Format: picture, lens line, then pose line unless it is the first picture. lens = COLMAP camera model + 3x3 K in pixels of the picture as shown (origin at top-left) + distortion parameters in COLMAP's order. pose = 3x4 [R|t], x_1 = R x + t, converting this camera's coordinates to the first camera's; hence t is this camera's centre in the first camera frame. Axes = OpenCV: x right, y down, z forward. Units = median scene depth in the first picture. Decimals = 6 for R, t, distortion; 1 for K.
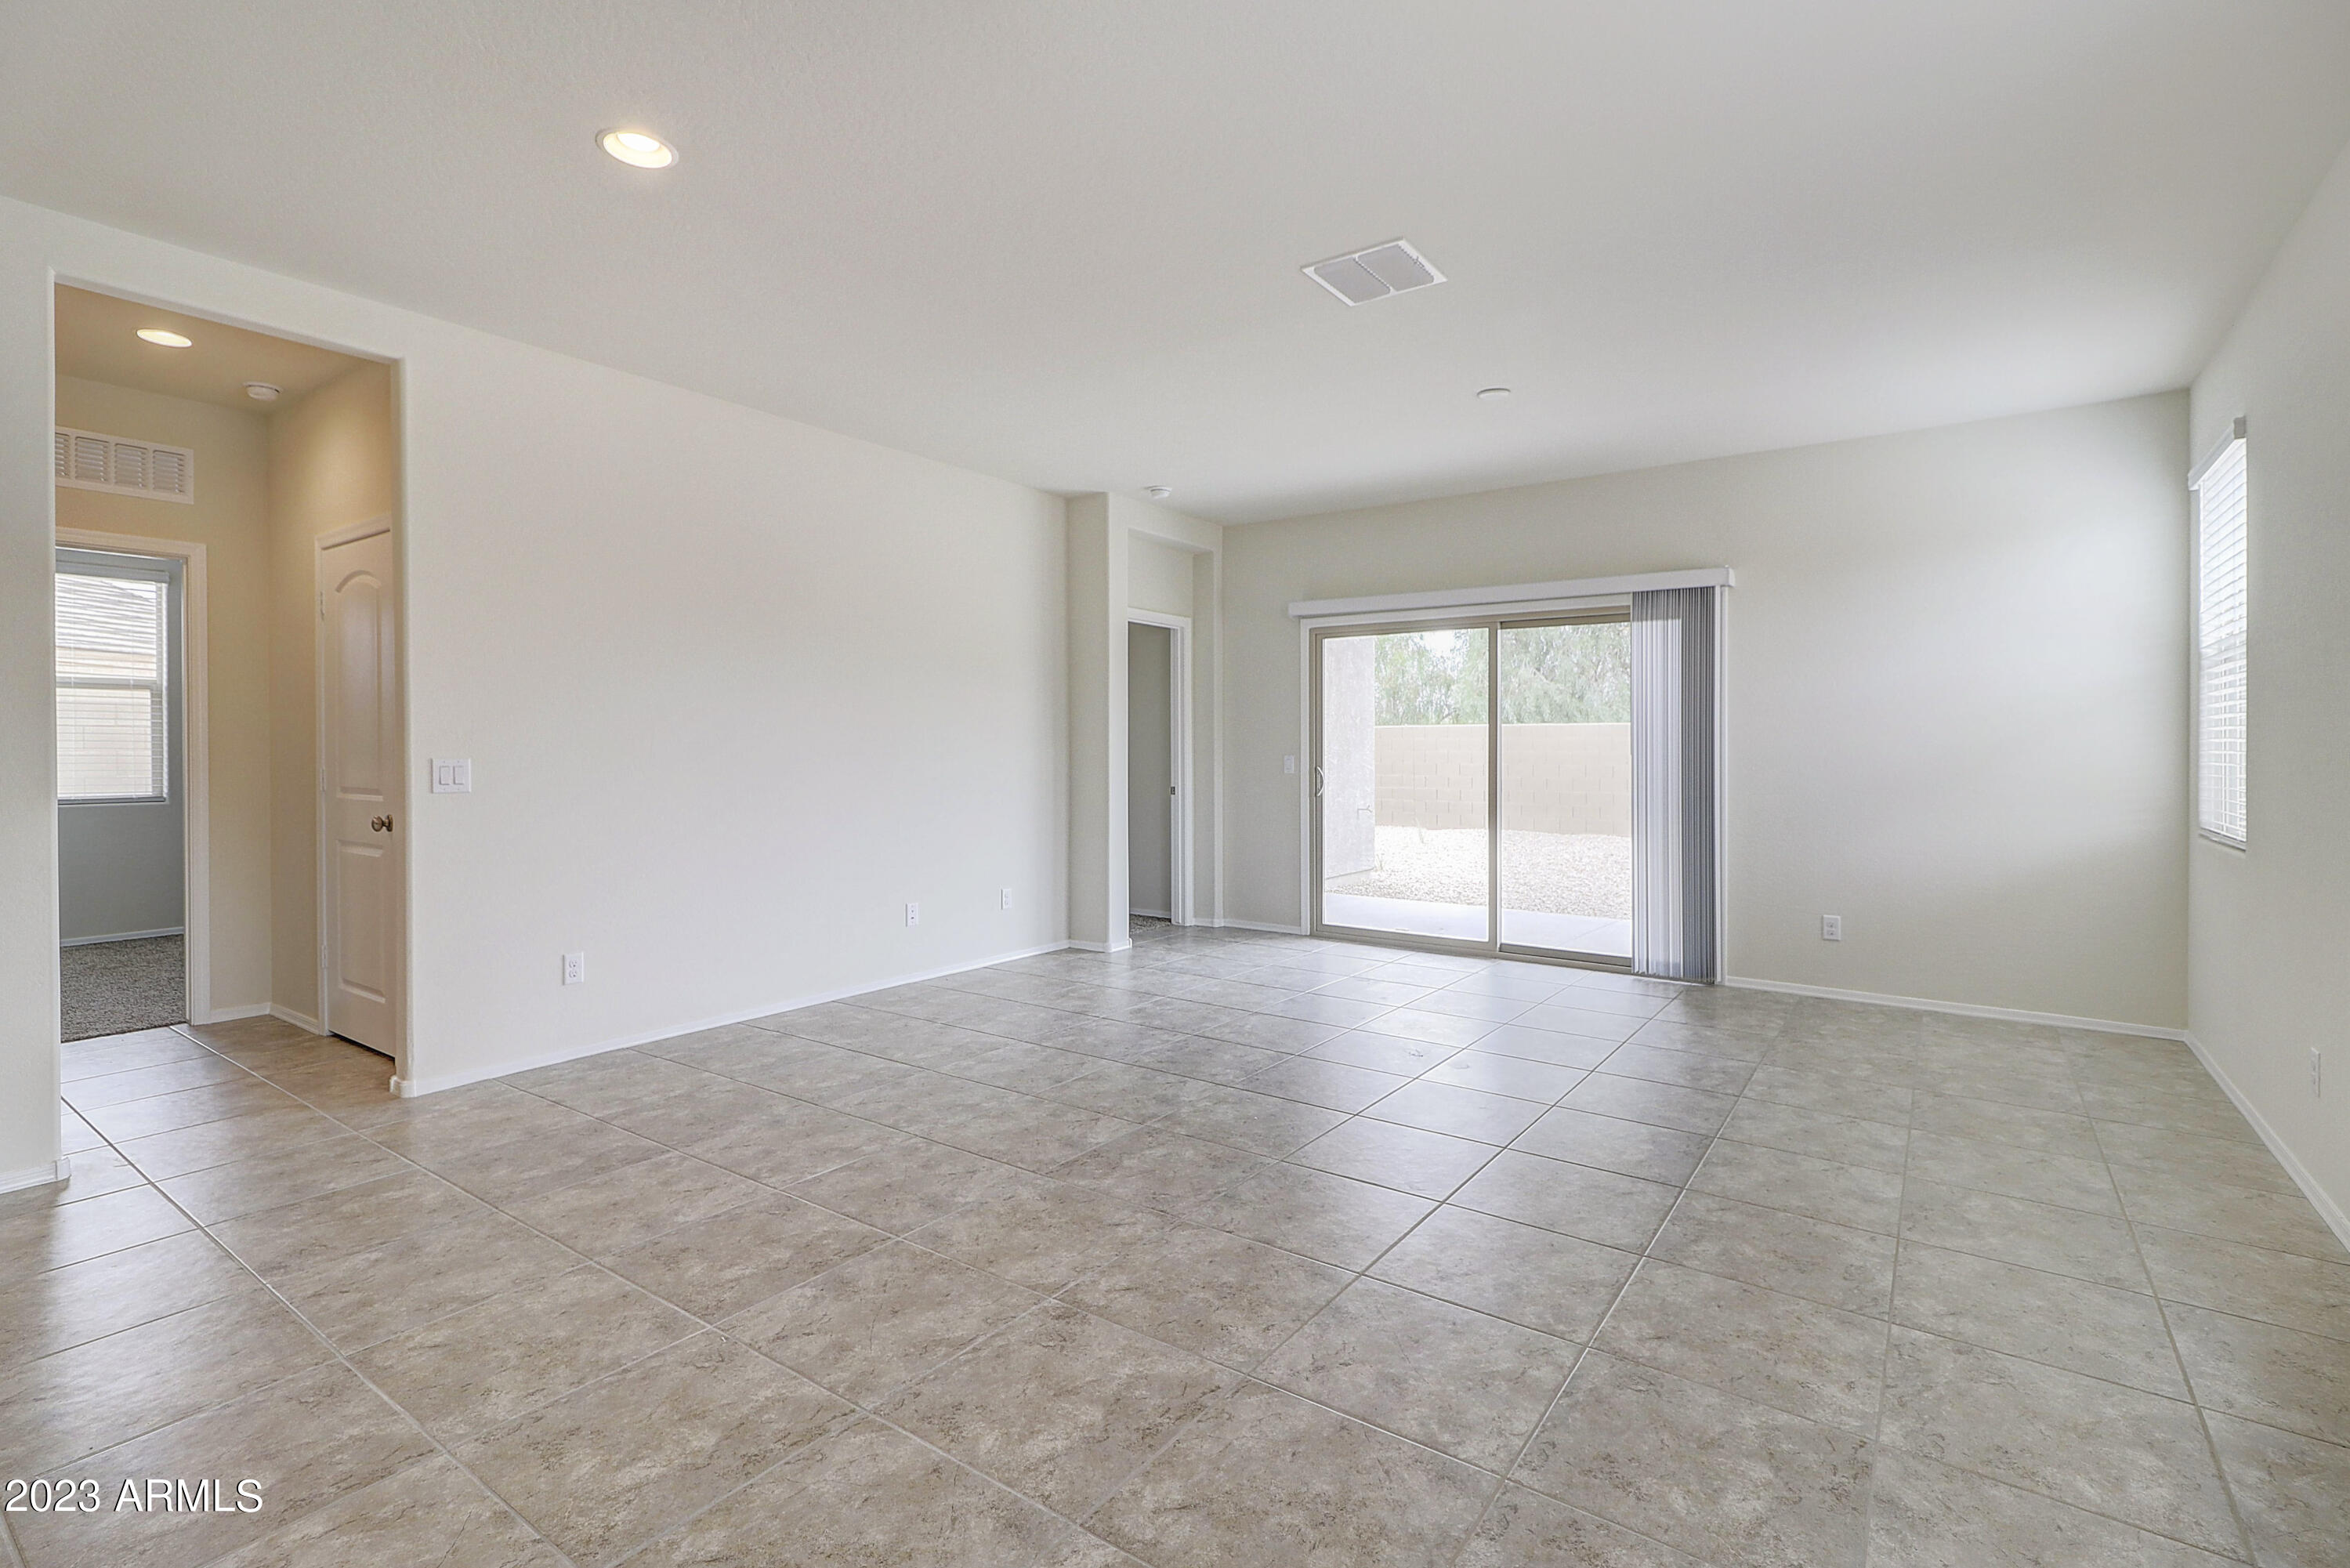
lens RADIAL K [[1096.0, 0, 1171.7], [0, 1096.0, 761.1], [0, 0, 1]] dist [0.002882, -0.006019]
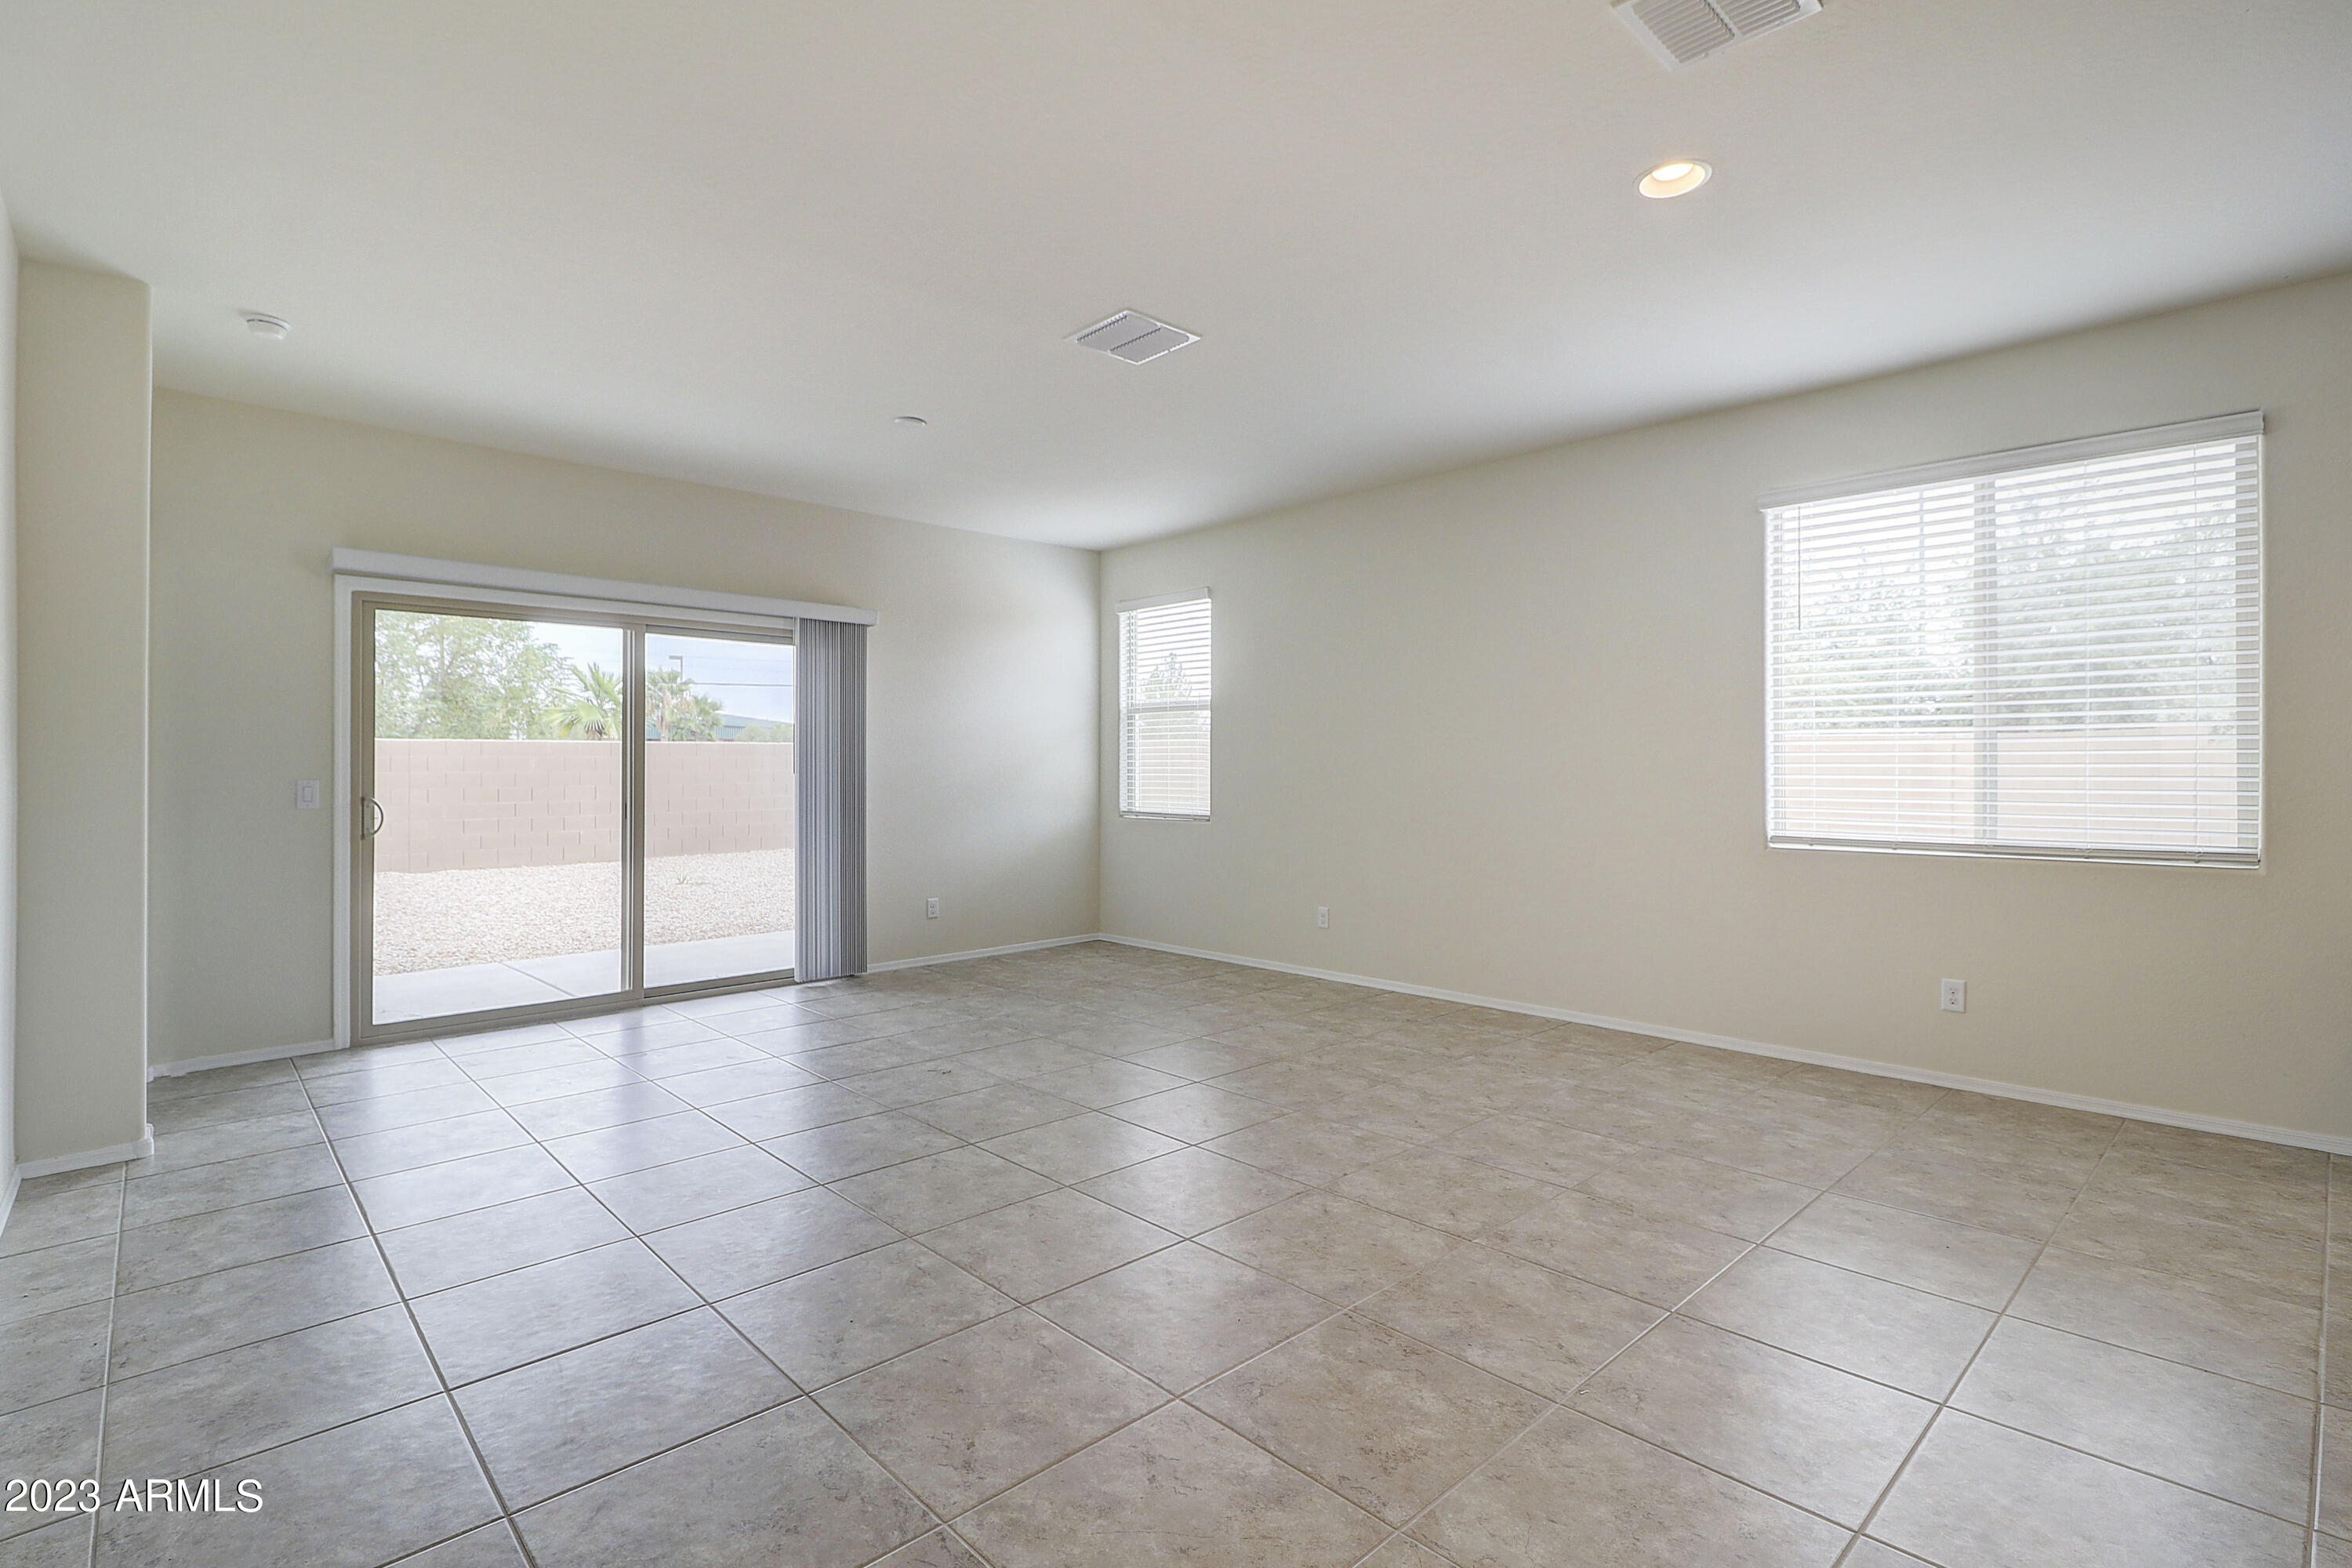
lens RADIAL K [[1096.9, 0, 1191.5], [0, 1096.9, 768.5], [0, 0, 1]] dist [0.002882, -0.006019]
pose [[0.191866, -0.003052, 0.981416, -0.517862], [0.013995, 0.999902, 0.000373, -0.004793], [-0.981321, 0.013664, 0.191890, 0.423603]]
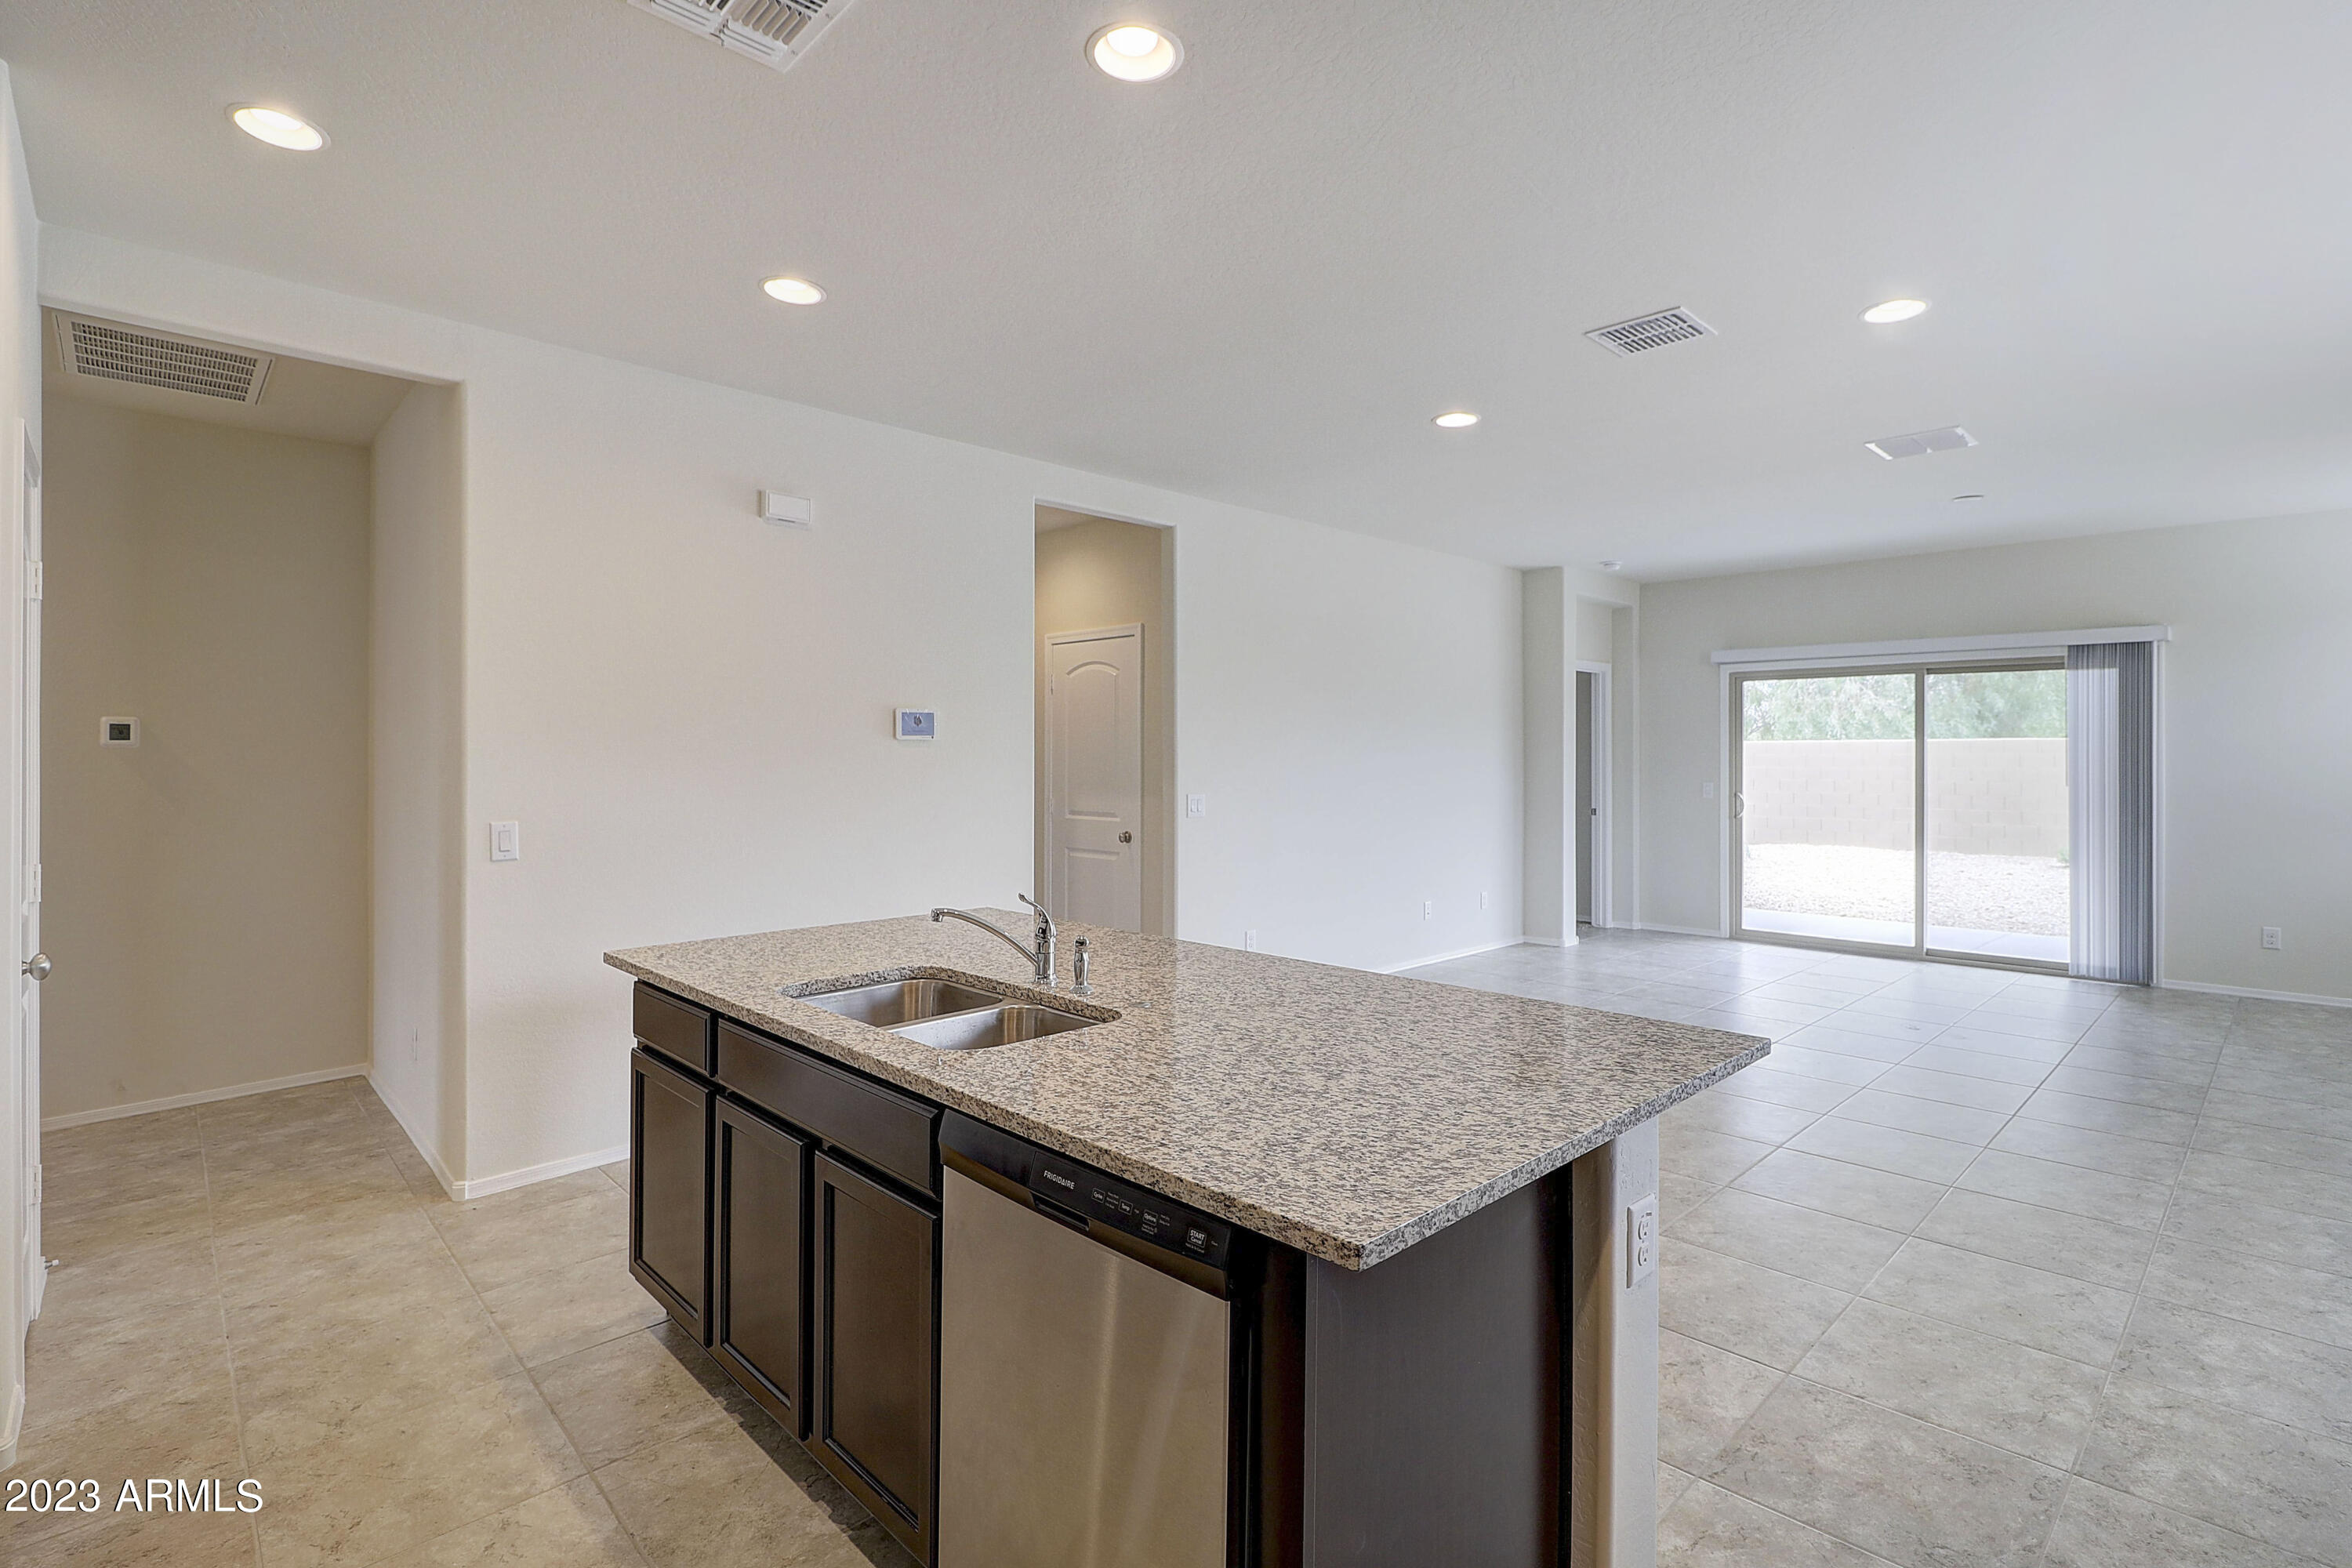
lens RADIAL K [[1096.9, 0, 1191.6], [0, 1096.9, 764.1], [0, 0, 1]] dist [0.002882, -0.006019]
pose [[0.982926, -0.002809, -0.183980, -0.258676], [0.001657, 0.999978, -0.006418, -0.021035], [0.183994, 0.006004, 0.982909, -0.287791]]
